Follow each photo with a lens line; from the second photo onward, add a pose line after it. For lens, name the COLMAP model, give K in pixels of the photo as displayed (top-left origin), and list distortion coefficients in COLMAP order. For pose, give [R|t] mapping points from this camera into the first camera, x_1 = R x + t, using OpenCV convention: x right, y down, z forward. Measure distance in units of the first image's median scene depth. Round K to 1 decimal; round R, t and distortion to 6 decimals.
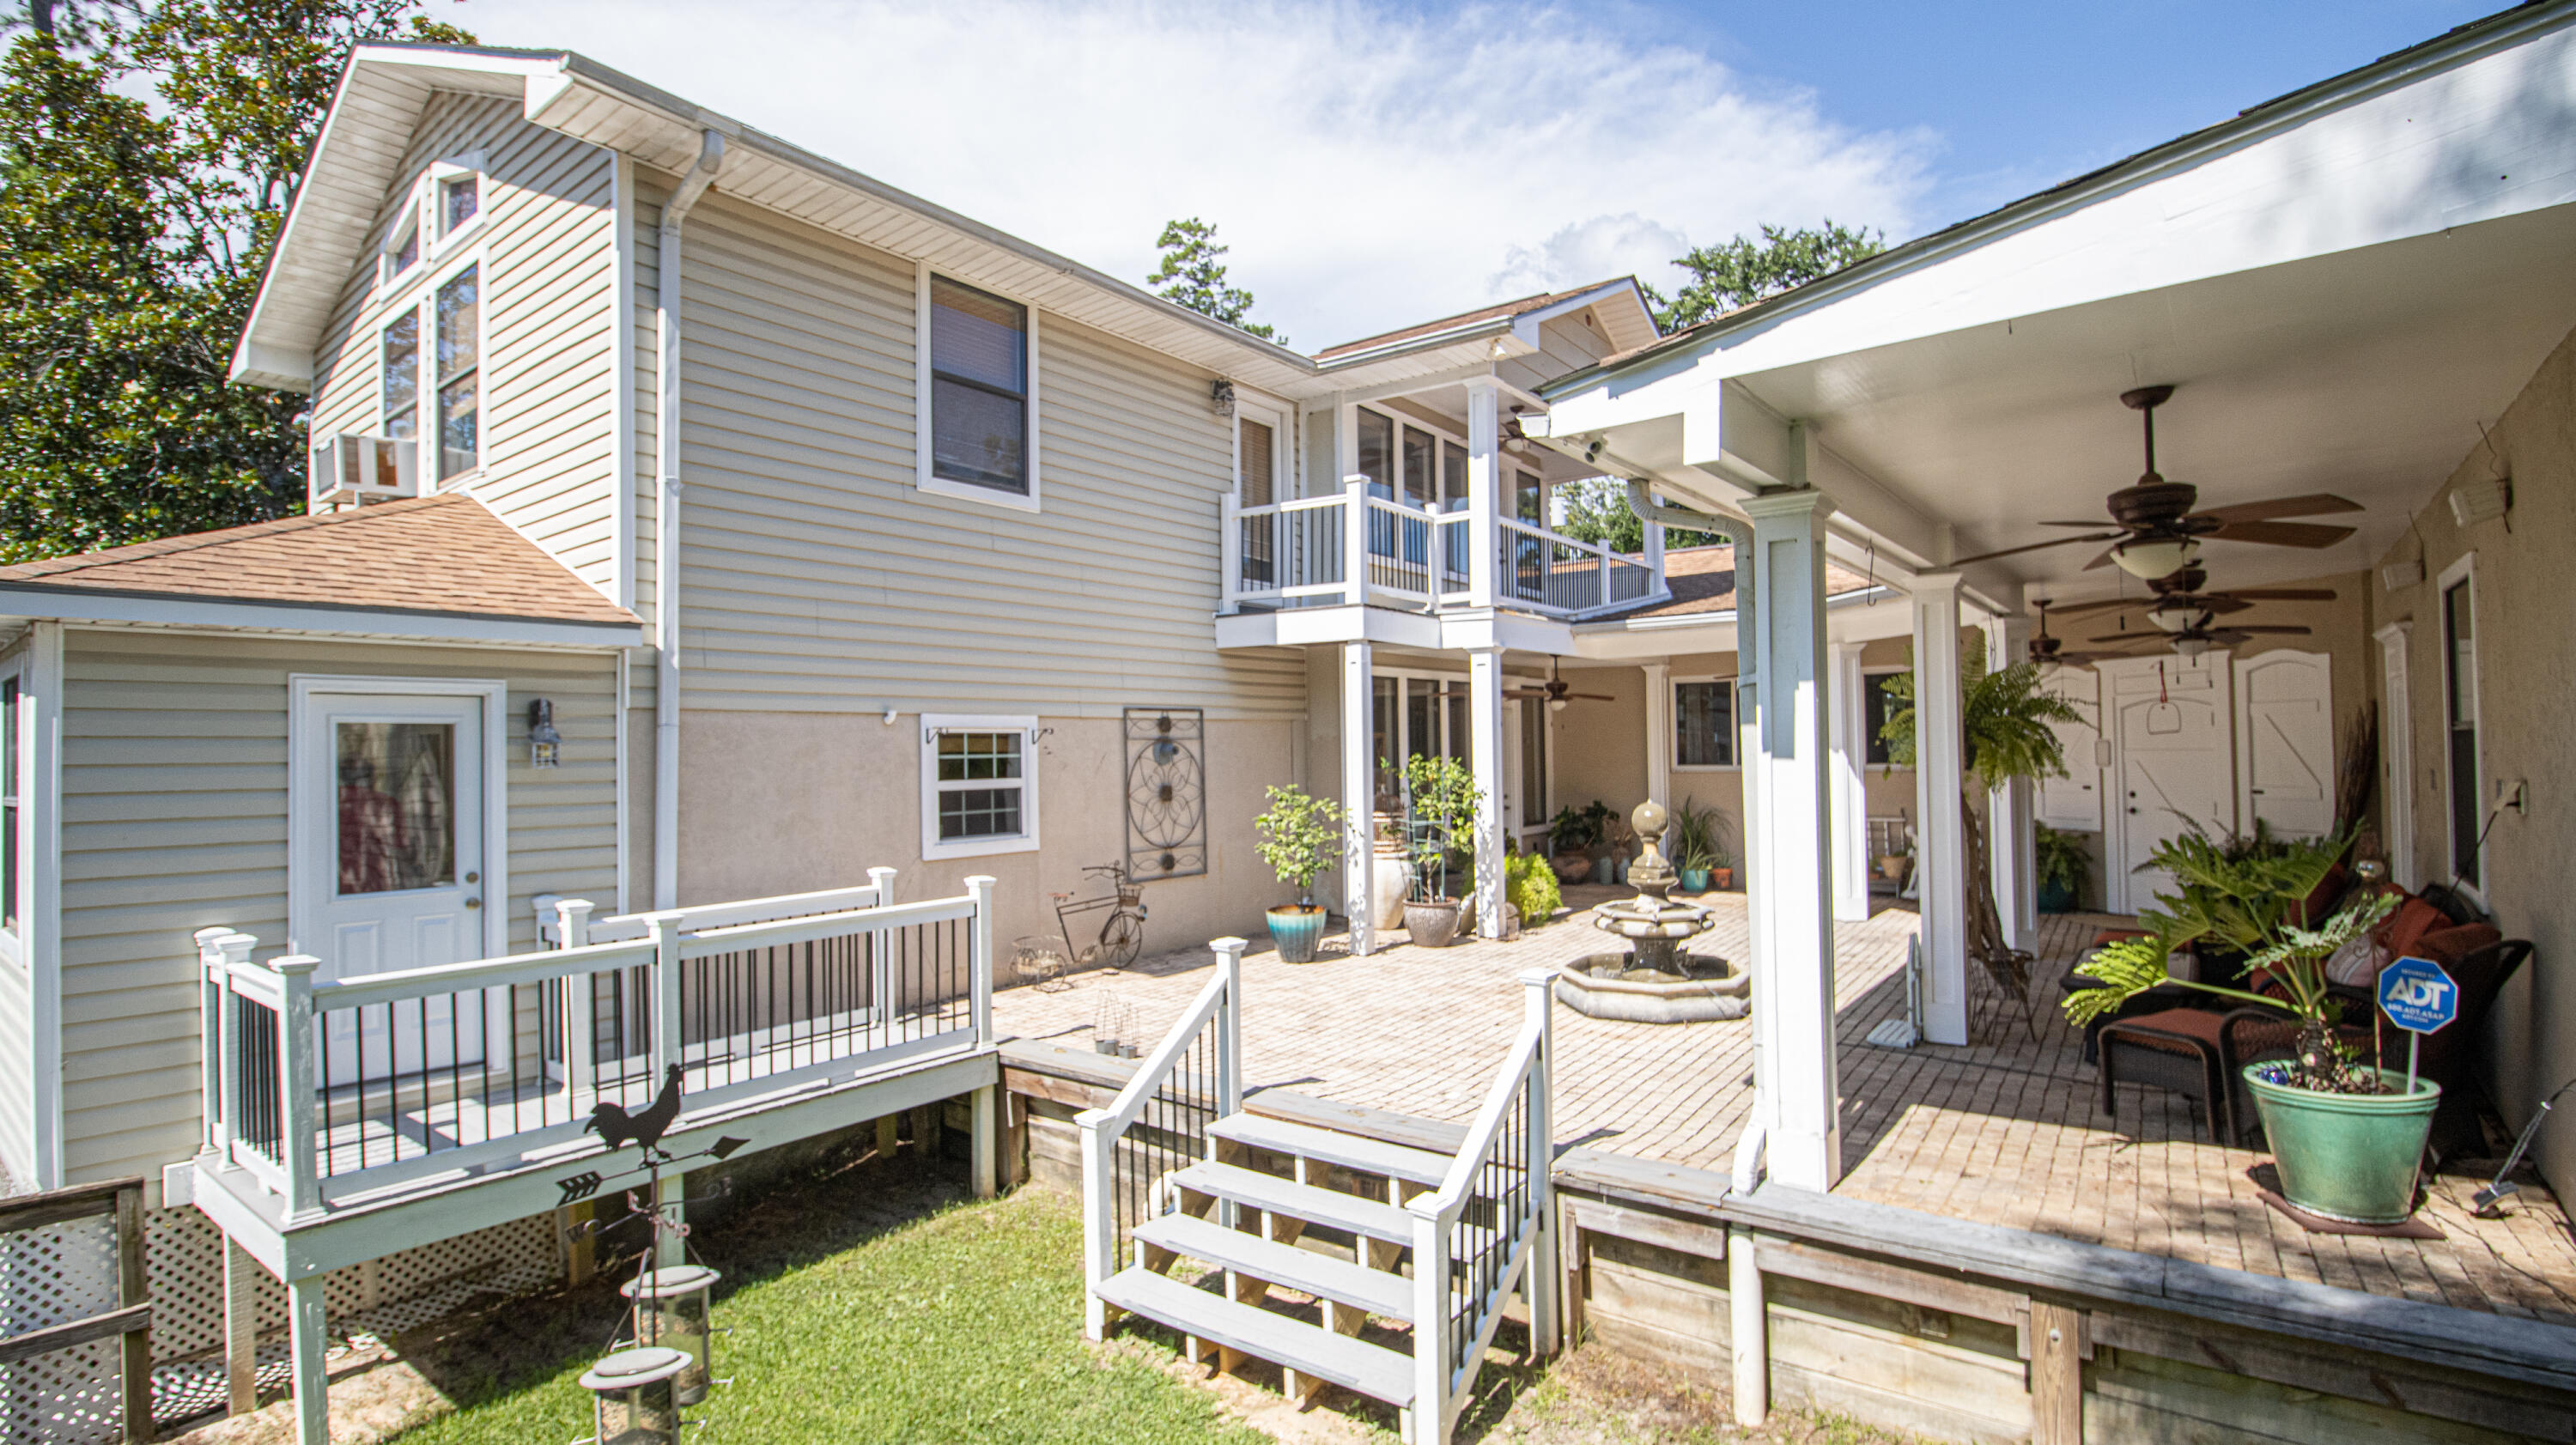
lens RADIAL K [[1205.5, 0, 1287.0], [0, 1205.5, 725.3], [0, 0, 1]] dist [-0.014822, -0.000373]
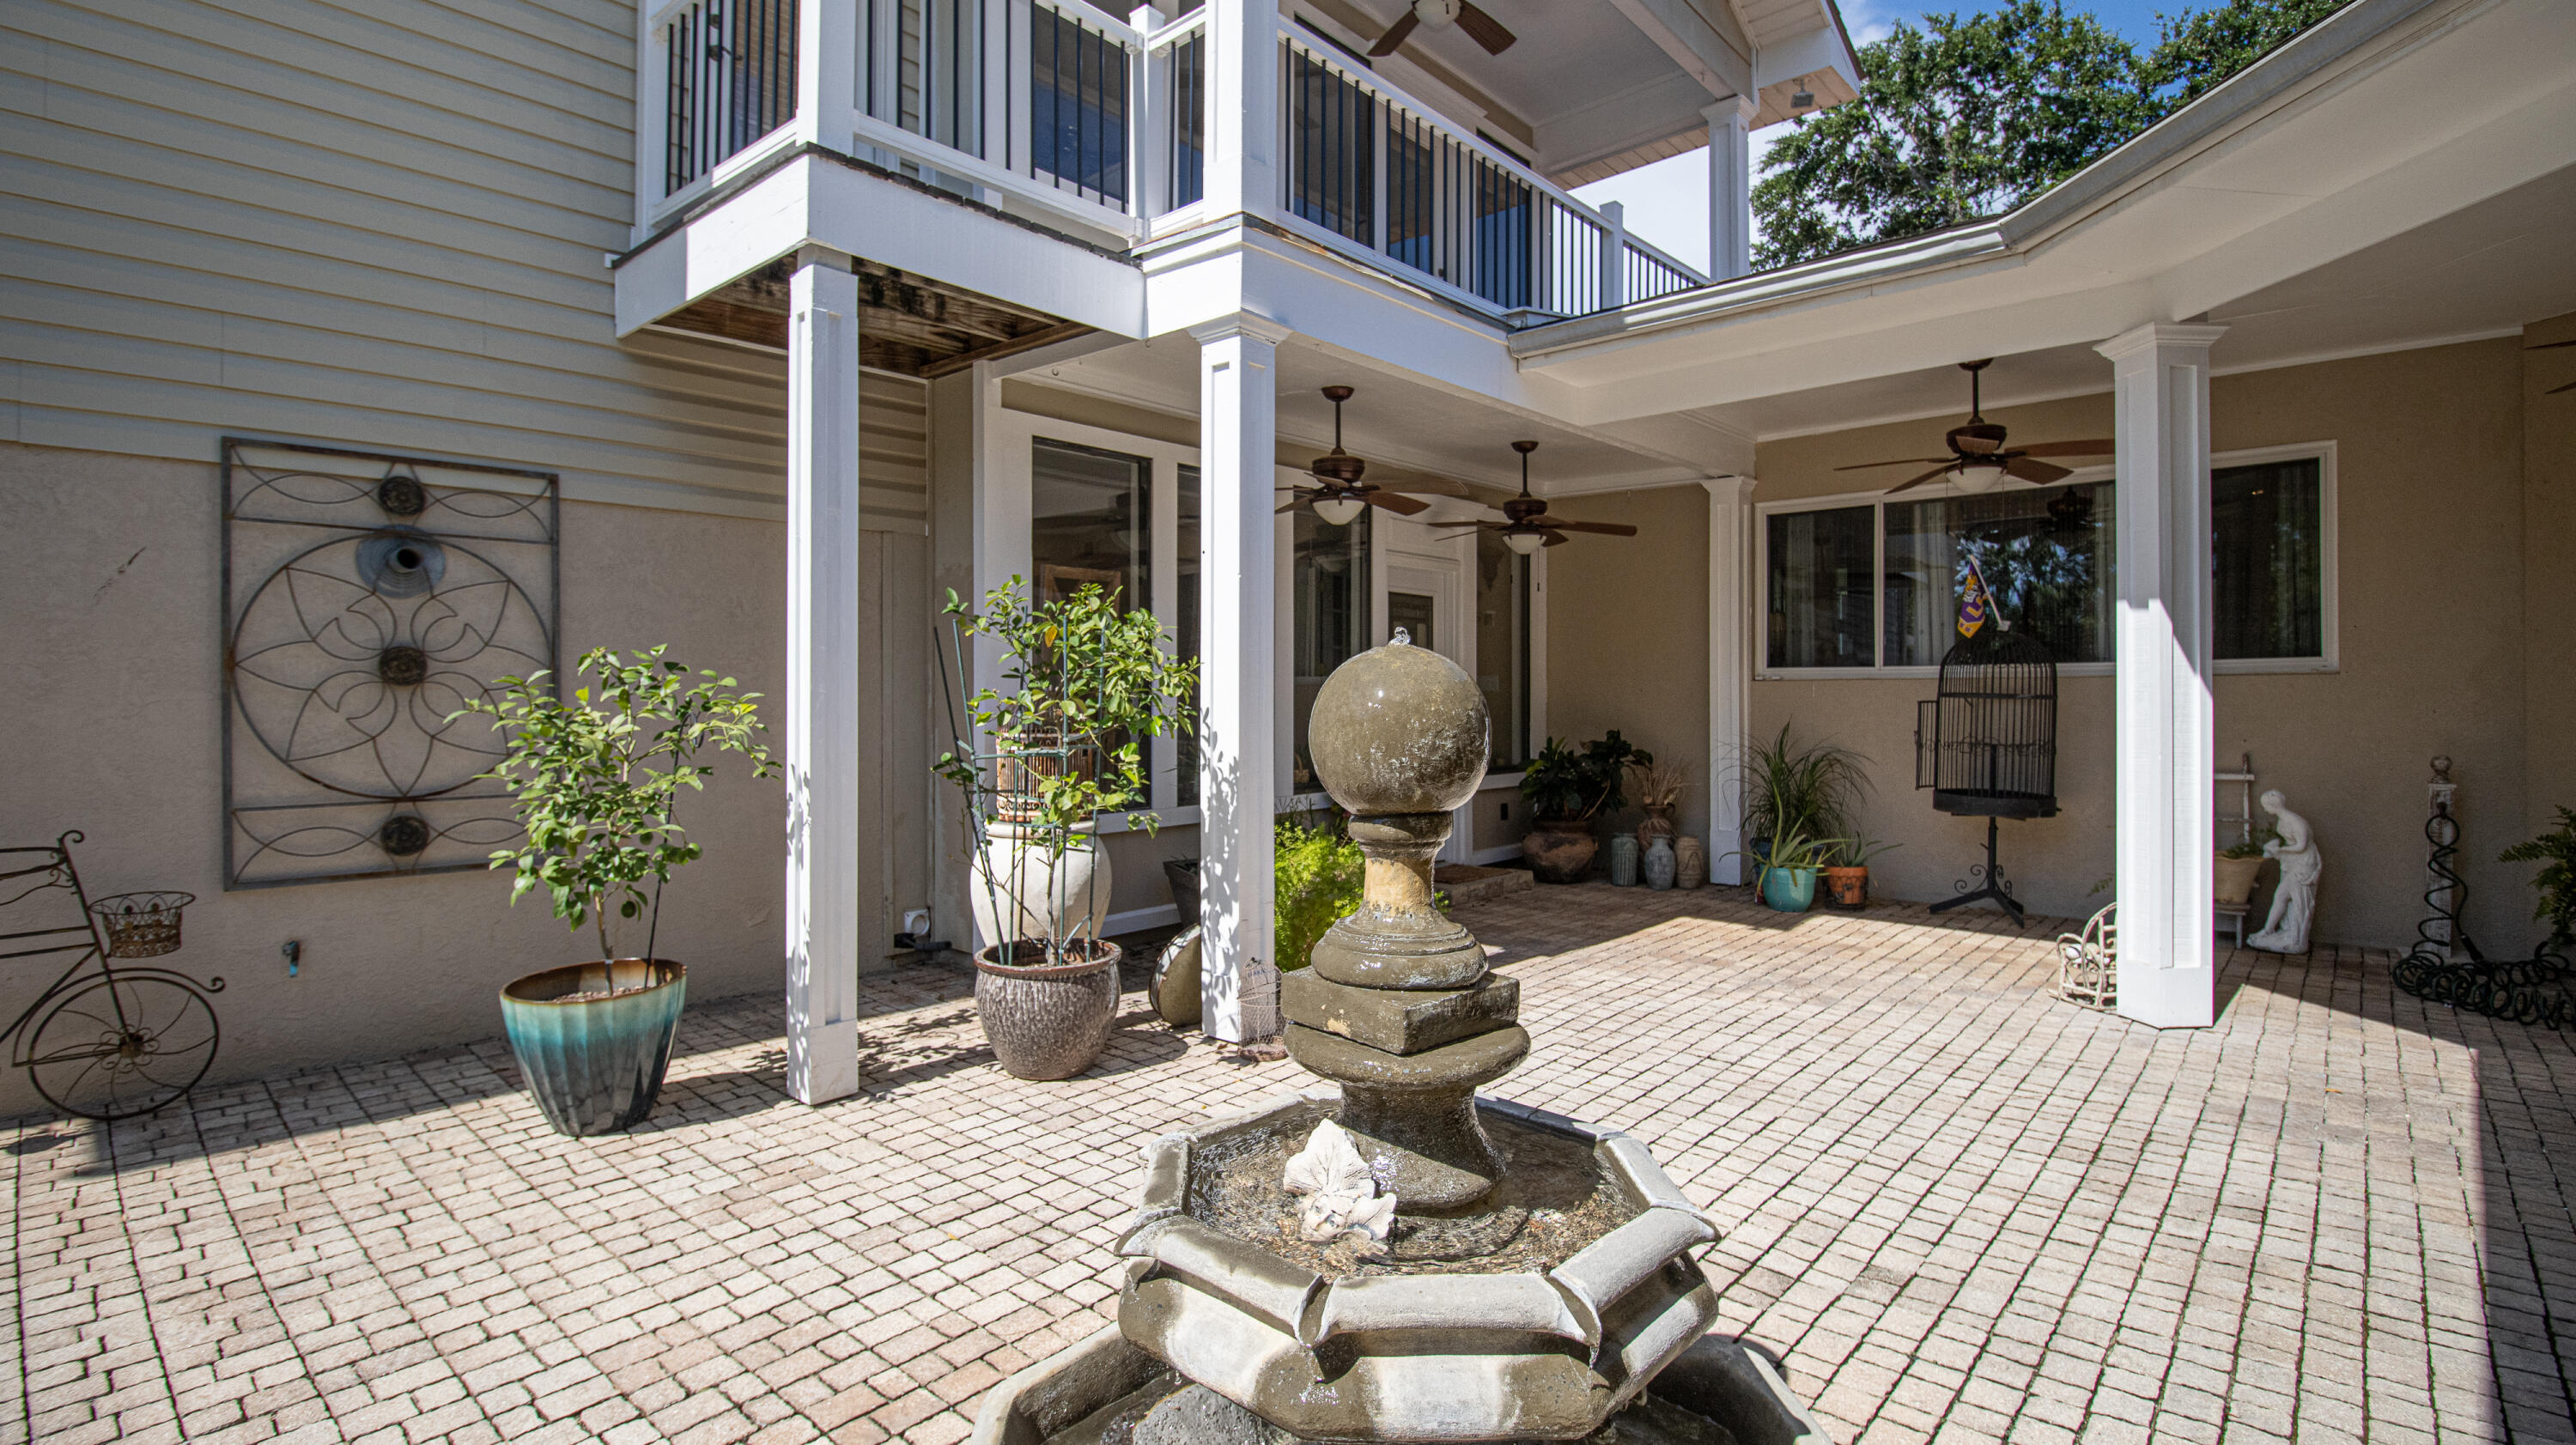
lens RADIAL K [[1205.5, 0, 1298.2], [0, 1205.5, 681.5], [0, 0, 1]] dist [-0.014822, -0.000373]
pose [[0.995008, 0.015762, -0.098546, 0.229471], [-0.014966, 0.999849, 0.008815, 0.051492], [0.098670, -0.007296, 0.995093, 0.603386]]
